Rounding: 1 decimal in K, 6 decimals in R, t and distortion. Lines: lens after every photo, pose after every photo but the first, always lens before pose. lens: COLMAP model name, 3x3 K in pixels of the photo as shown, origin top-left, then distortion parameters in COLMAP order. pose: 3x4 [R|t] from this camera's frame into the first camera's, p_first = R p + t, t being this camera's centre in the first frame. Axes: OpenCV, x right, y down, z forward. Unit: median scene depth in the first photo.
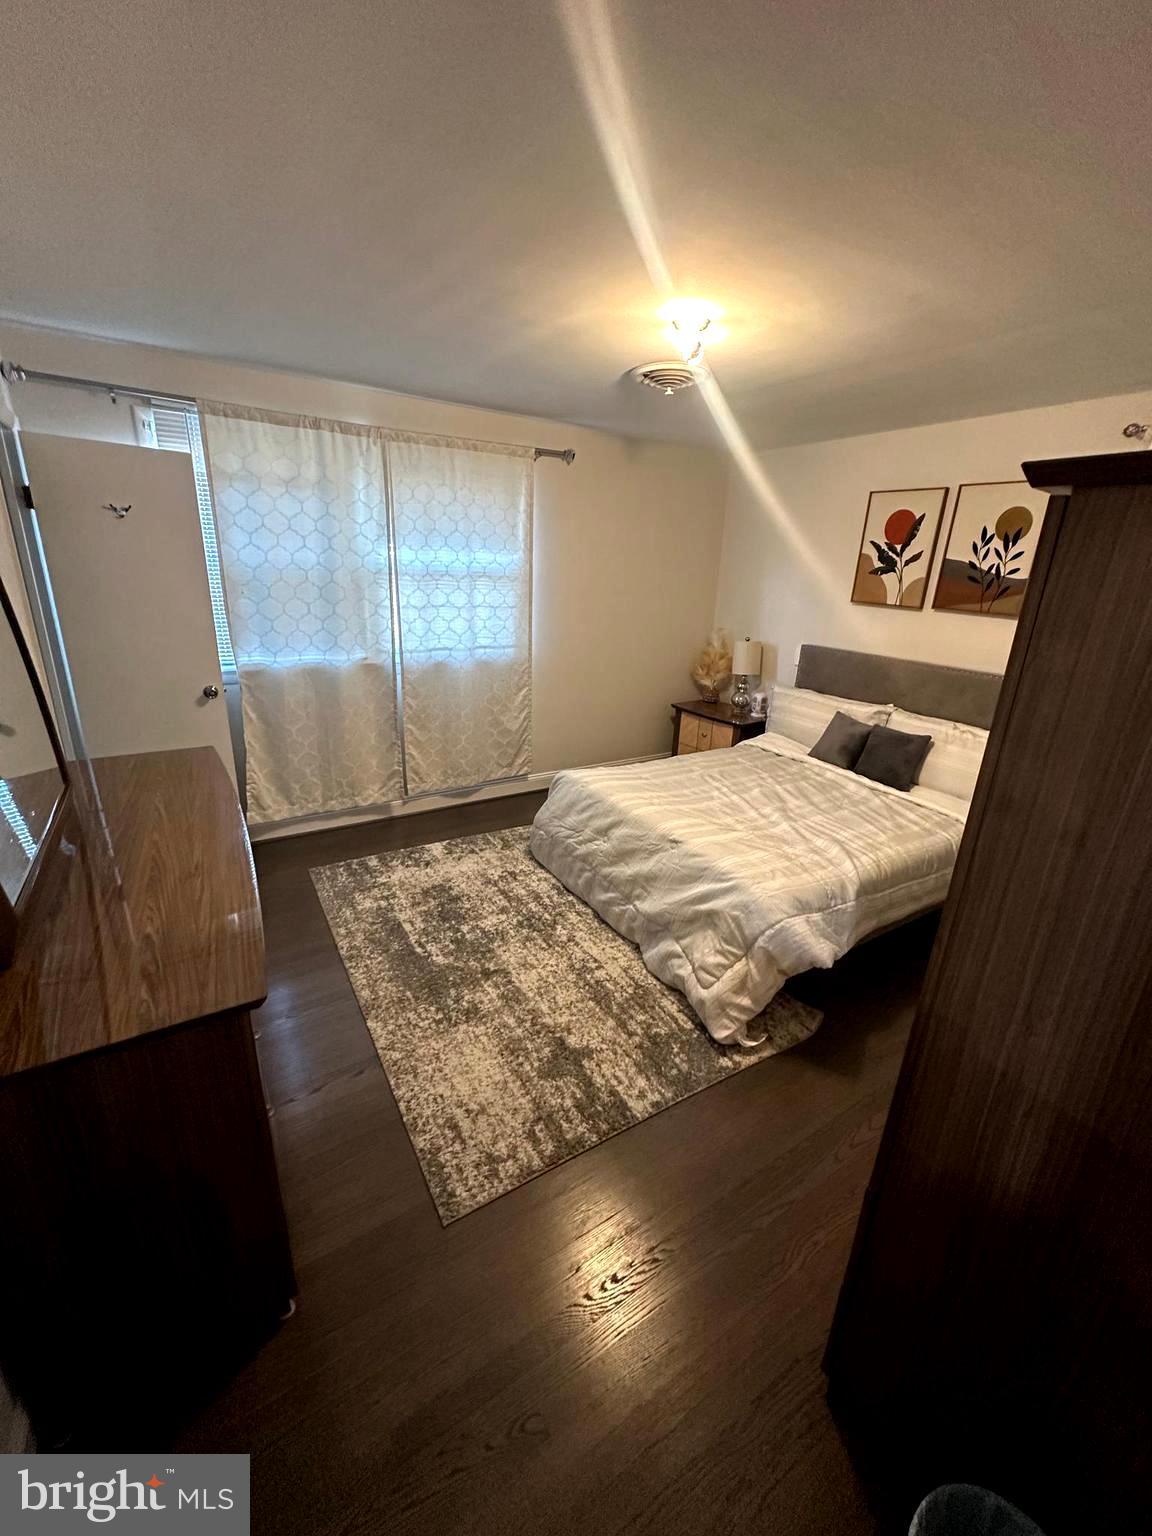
lens RADIAL K [[612.2, 0, 578.7], [0, 612.2, 770.0], [0, 0, 1]] dist [-0.006404, 0.001299]
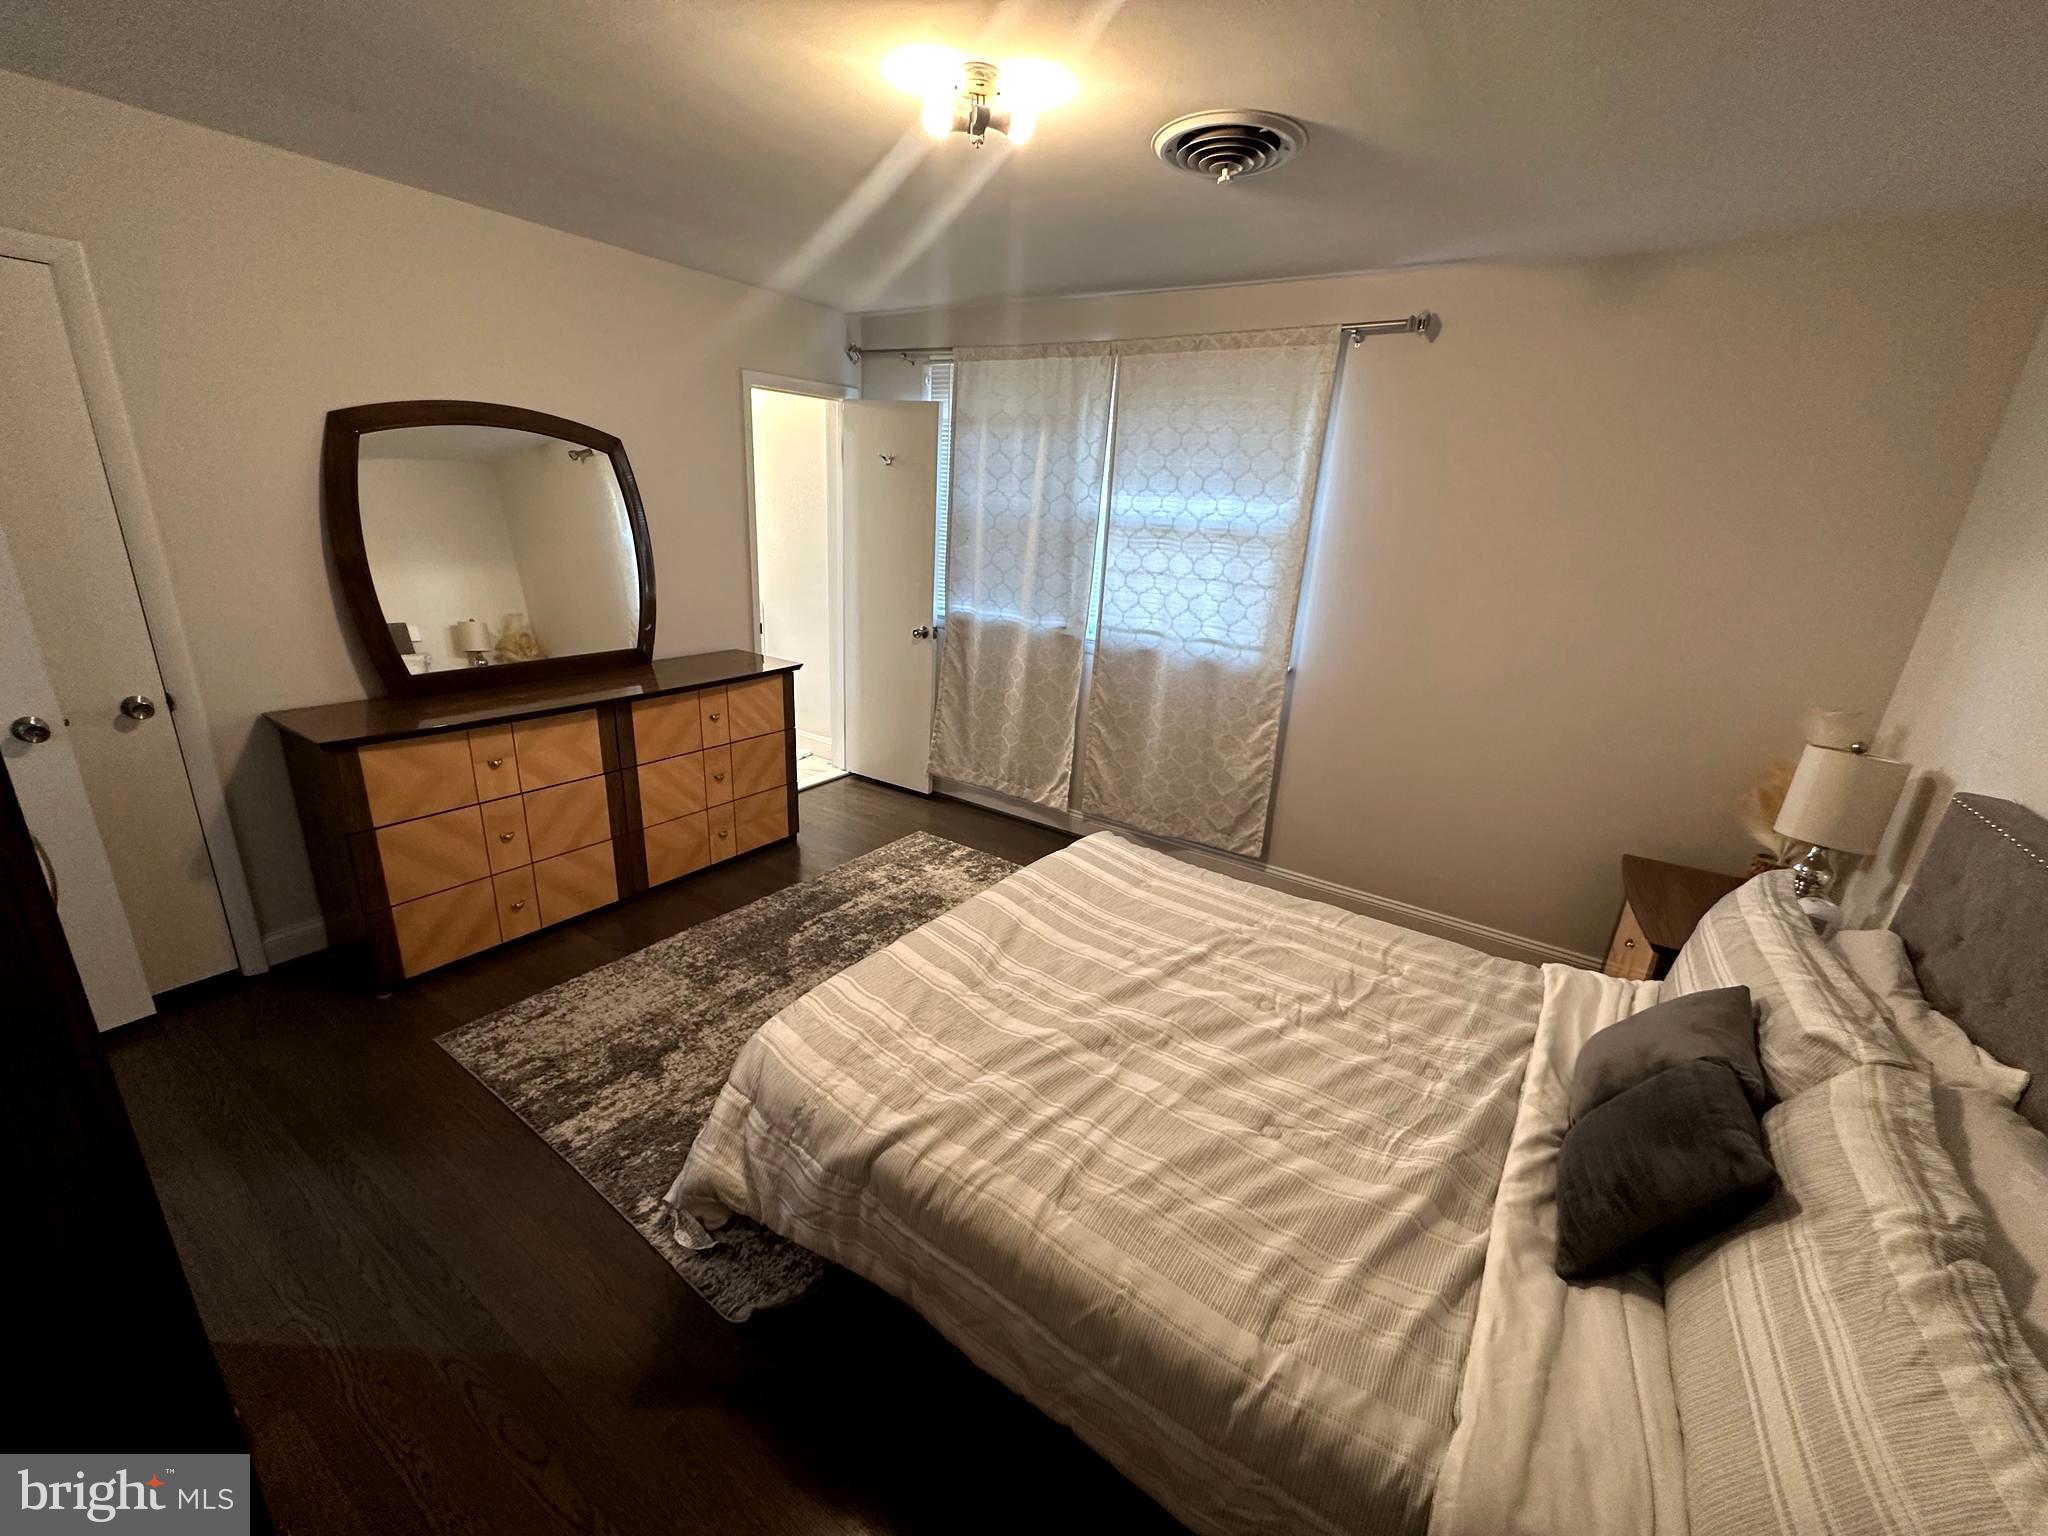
lens RADIAL K [[816.3, 0, 1022.7], [0, 816.3, 772.1], [0, 0, 1]] dist [-0.006404, 0.001299]
pose [[0.401338, 0.277242, -0.872963, 0.702641], [-0.331706, 0.932387, 0.143615, -0.156669], [0.853755, 0.231929, 0.466166, 0.545096]]
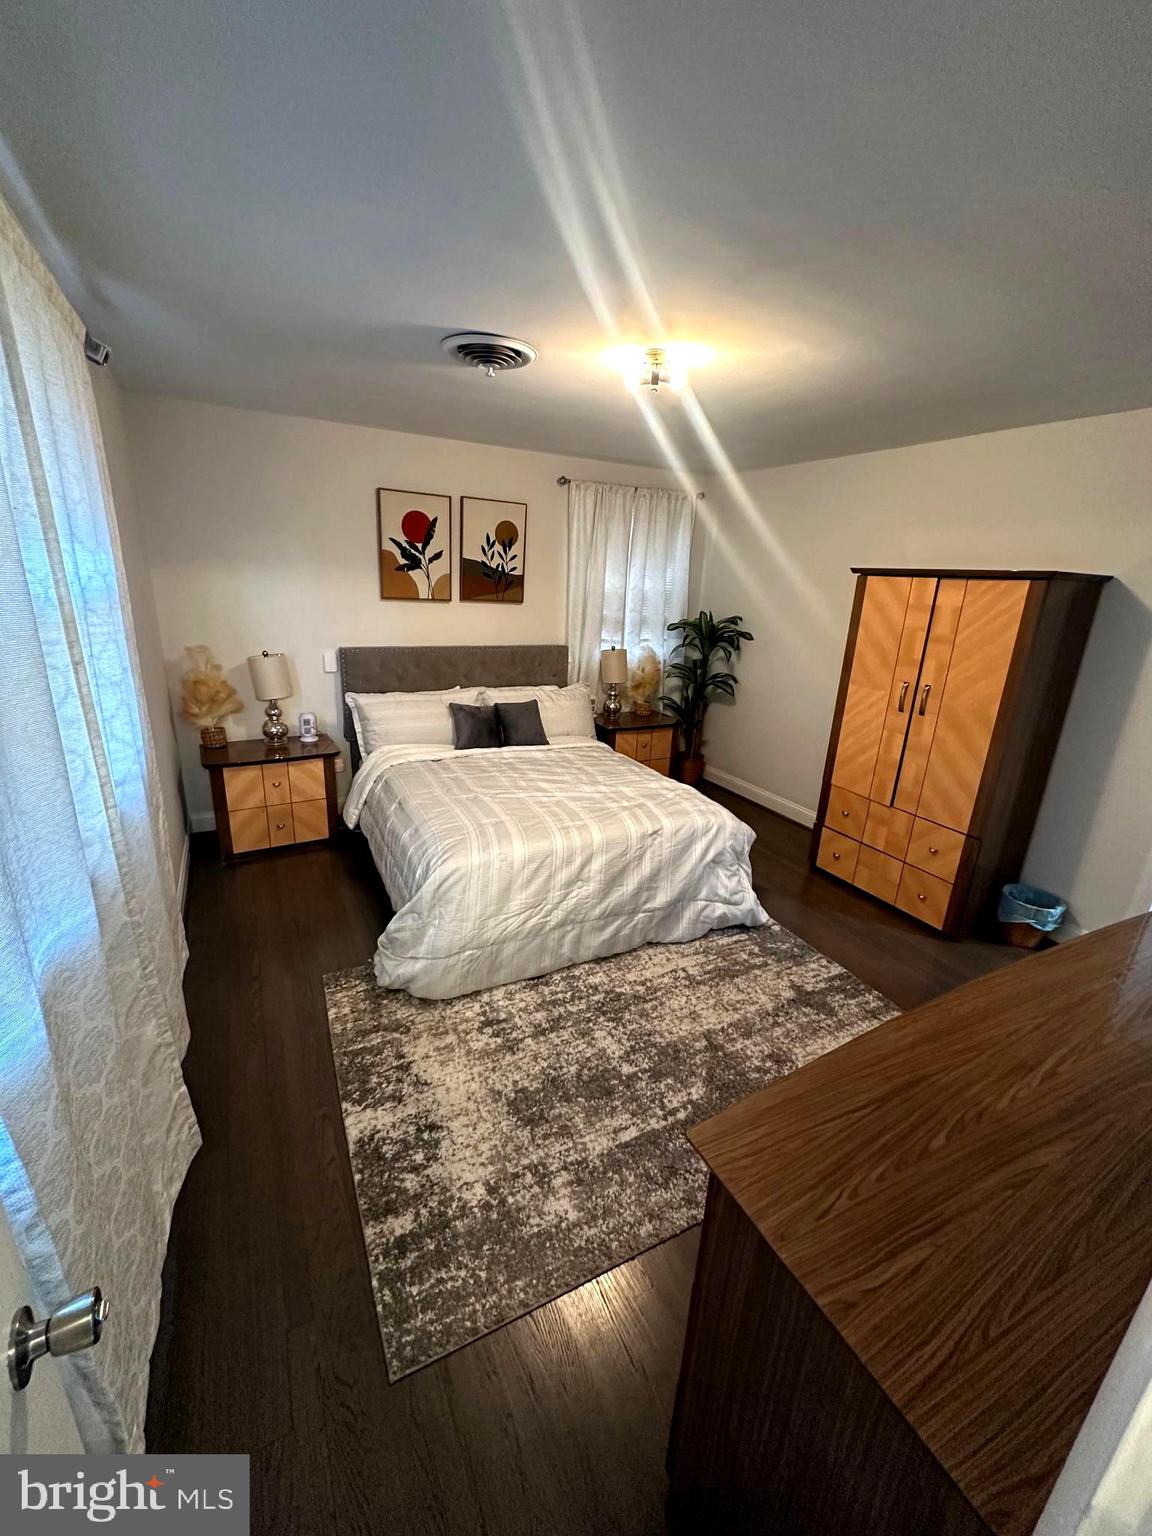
lens RADIAL K [[612.2, 0, 577.8], [0, 612.2, 766.3], [0, 0, 1]] dist [-0.006404, 0.001299]
pose [[0.078044, -0.333146, 0.939640, -0.686685], [0.278287, 0.912330, 0.300349, -0.292938], [-0.957322, 0.238049, 0.163912, 0.741501]]
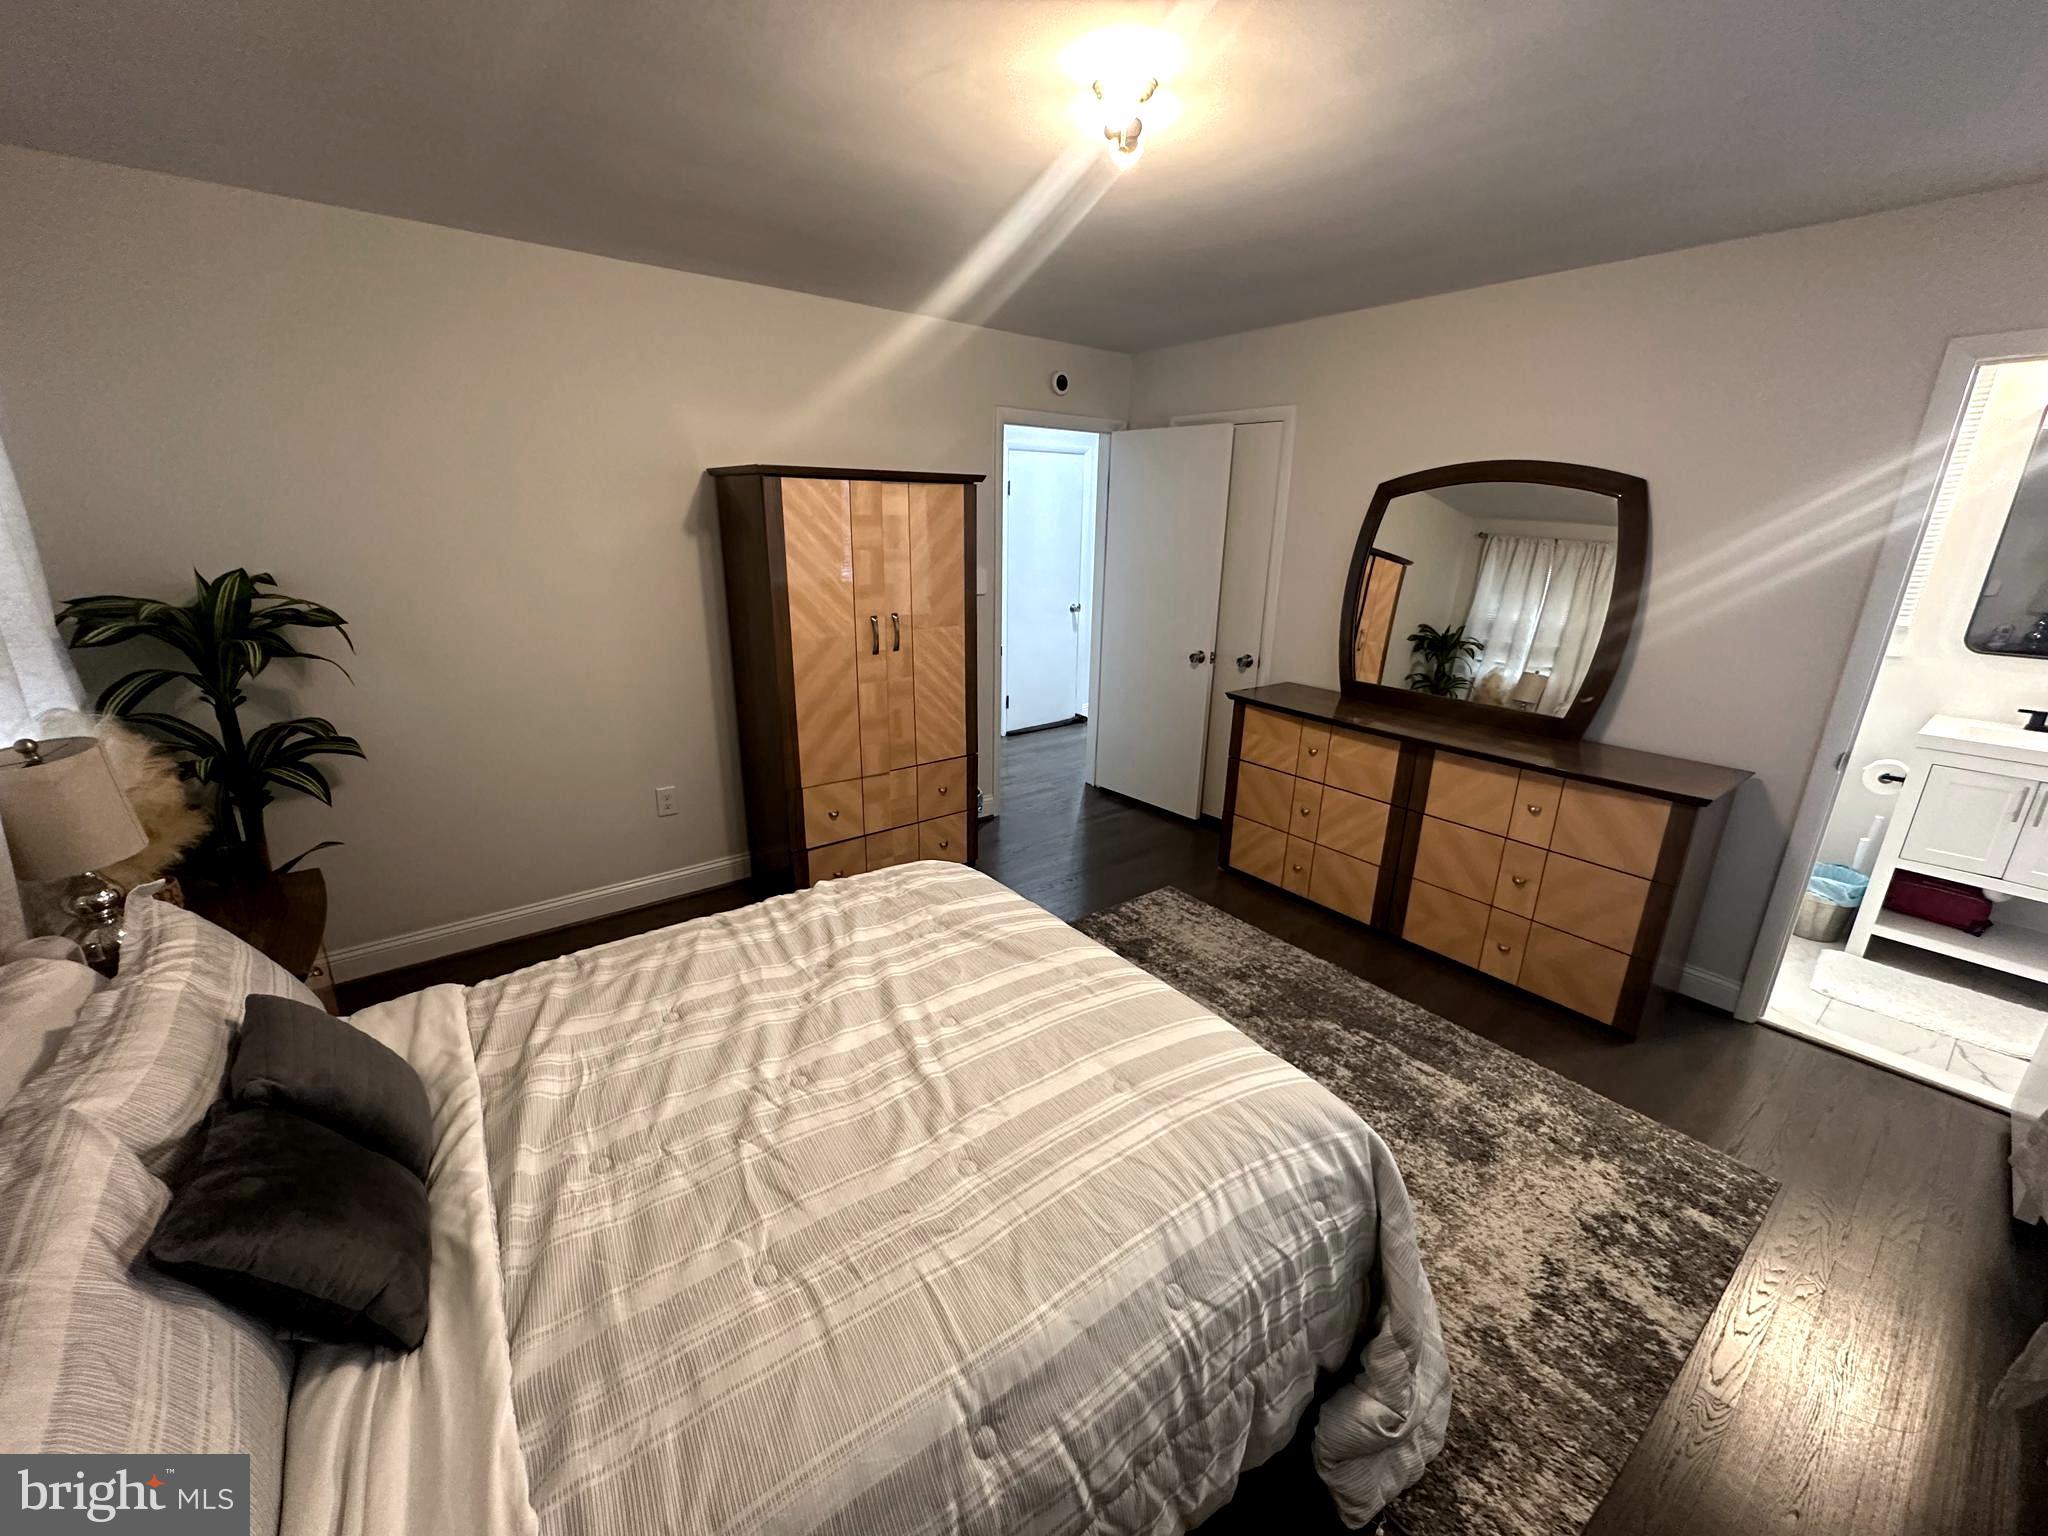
lens RADIAL K [[816.3, 0, 1022.0], [0, 816.3, 765.4], [0, 0, 1]] dist [-0.006404, 0.001299]
pose [[-0.993625, -0.023288, -0.110304, 0.231319], [-0.083420, 0.810020, 0.580439, -0.430731], [0.075832, 0.585940, -0.806798, 1.307776]]
